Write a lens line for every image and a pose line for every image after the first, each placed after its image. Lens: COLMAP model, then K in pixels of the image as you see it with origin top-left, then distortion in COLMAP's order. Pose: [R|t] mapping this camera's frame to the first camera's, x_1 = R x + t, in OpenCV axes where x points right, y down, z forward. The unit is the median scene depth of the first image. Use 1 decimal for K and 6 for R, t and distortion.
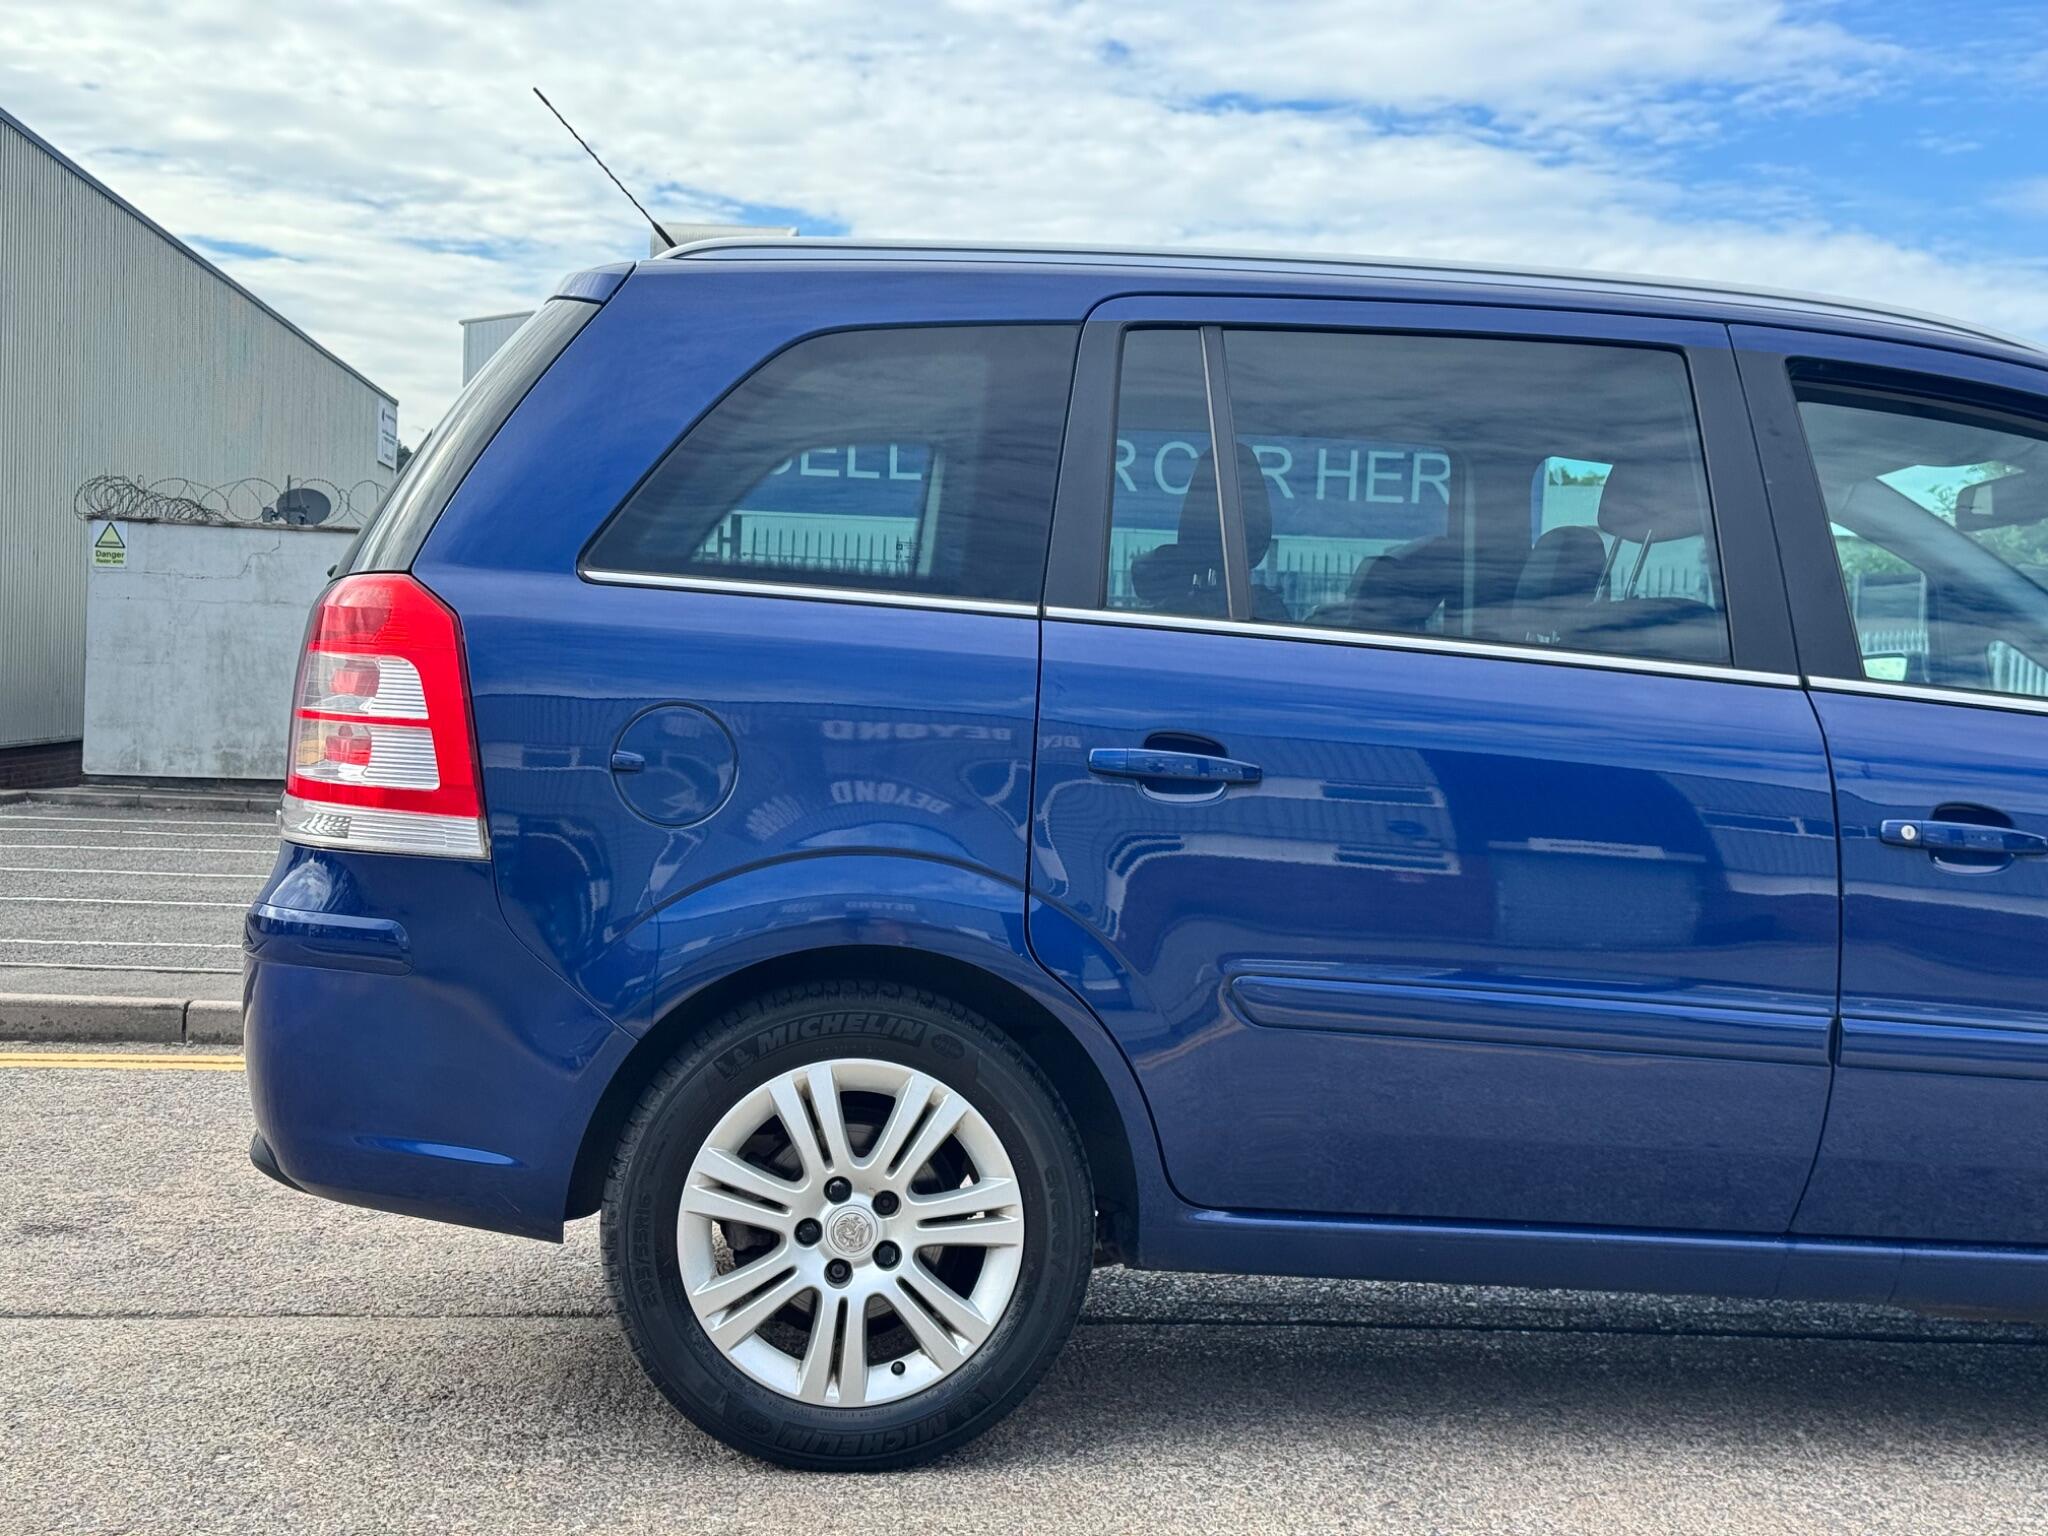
lens RADIAL K [[2825.6, 0, 1034.9], [0, 2825.6, 793.8], [0, 0, 1]] dist [0.126277, 0.000000]
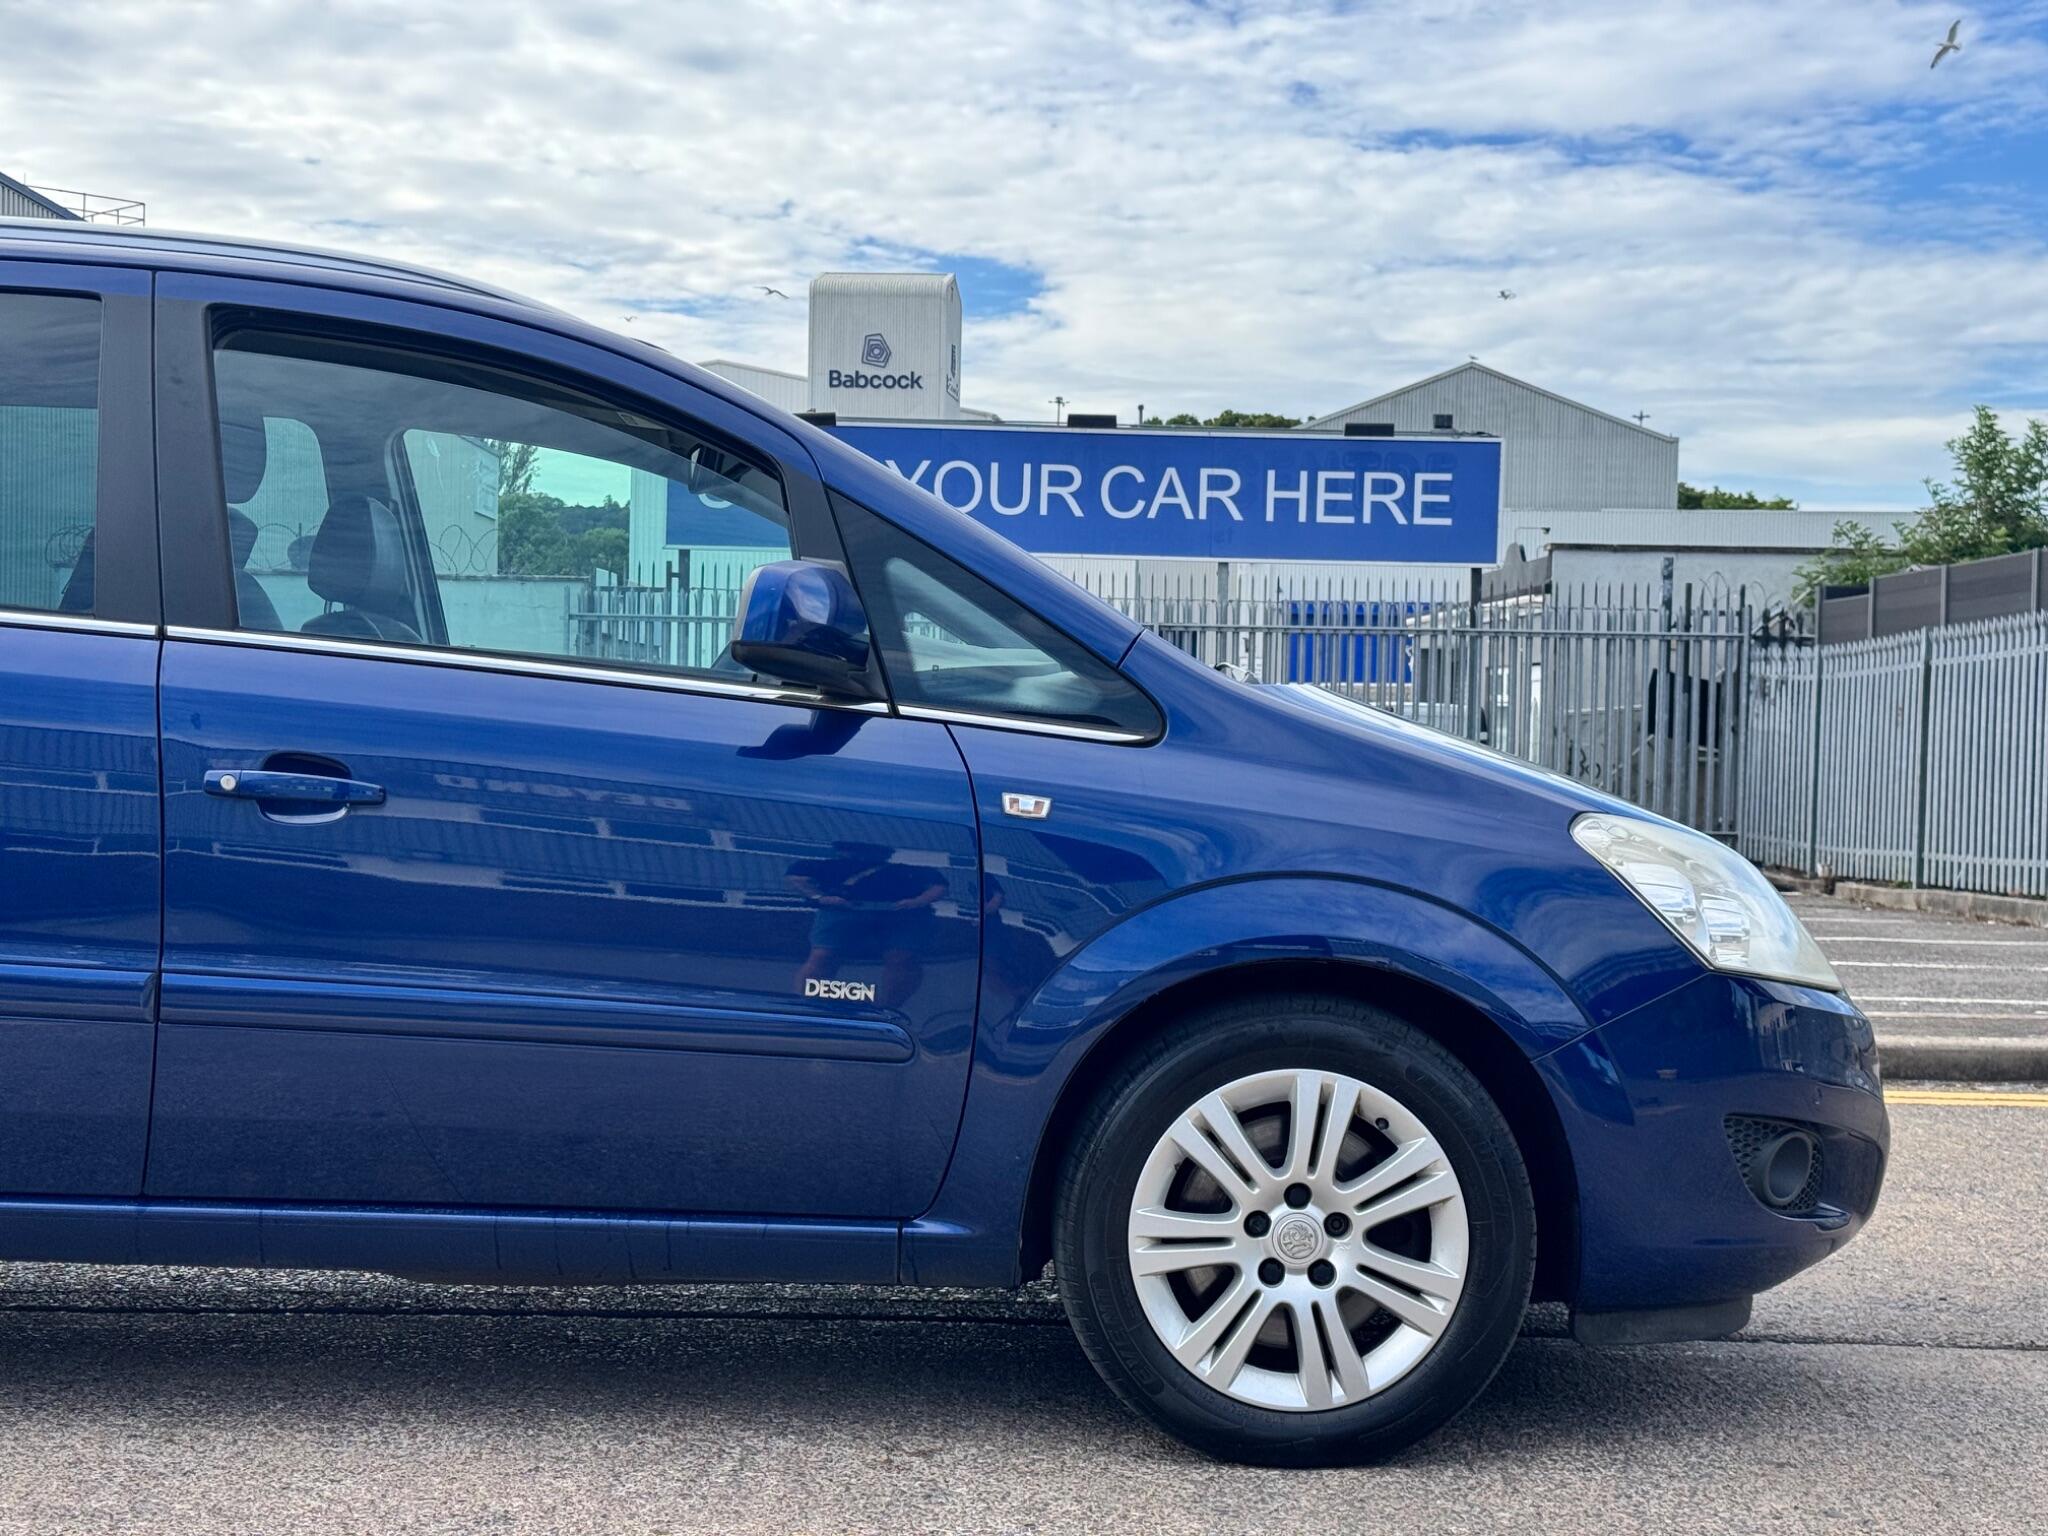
lens RADIAL K [[2825.6, 0, 1026.4], [0, 2825.6, 777.4], [0, 0, 1]] dist [0.126277, 0.000000]
pose [[0.996925, -0.014689, -0.076967, 0.617049], [0.013138, 0.999701, -0.020616, 0.033723], [0.077247, 0.019542, 0.996820, 0.043659]]
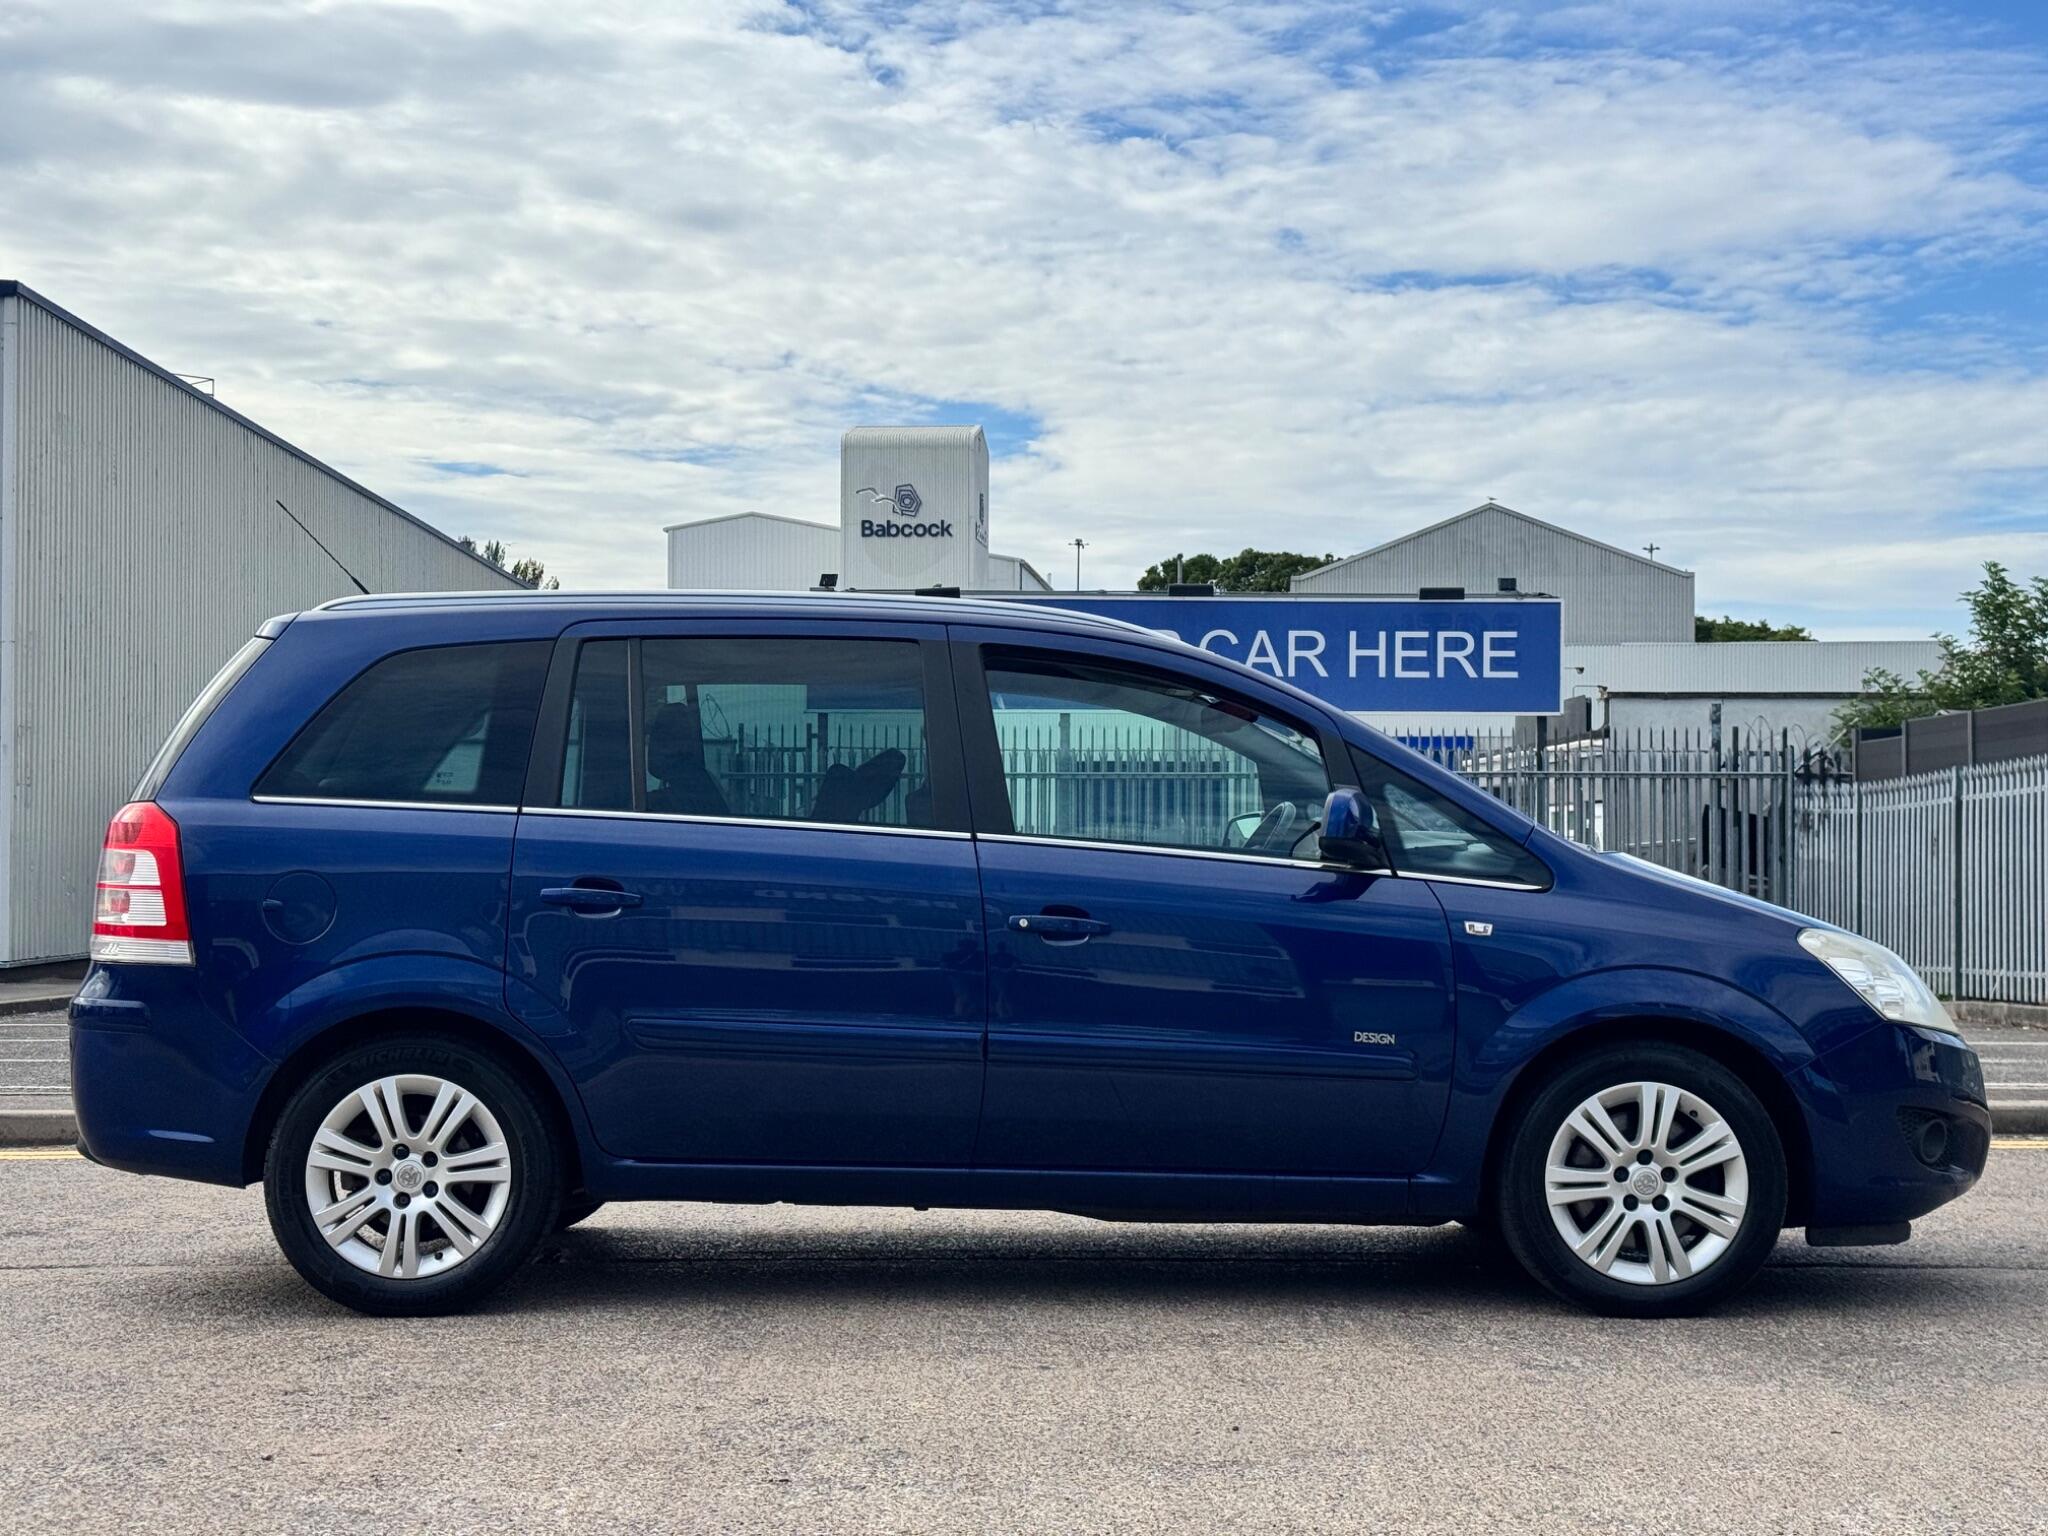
lens RADIAL K [[2825.6, 0, 1029.7], [0, 2825.6, 784.8], [0, 0, 1]] dist [0.126277, 0.000000]
pose [[0.996177, -0.036167, -0.079518, 0.421301], [0.030913, 0.997318, -0.066342, 0.041293], [0.081704, 0.063631, 0.994623, -0.645987]]
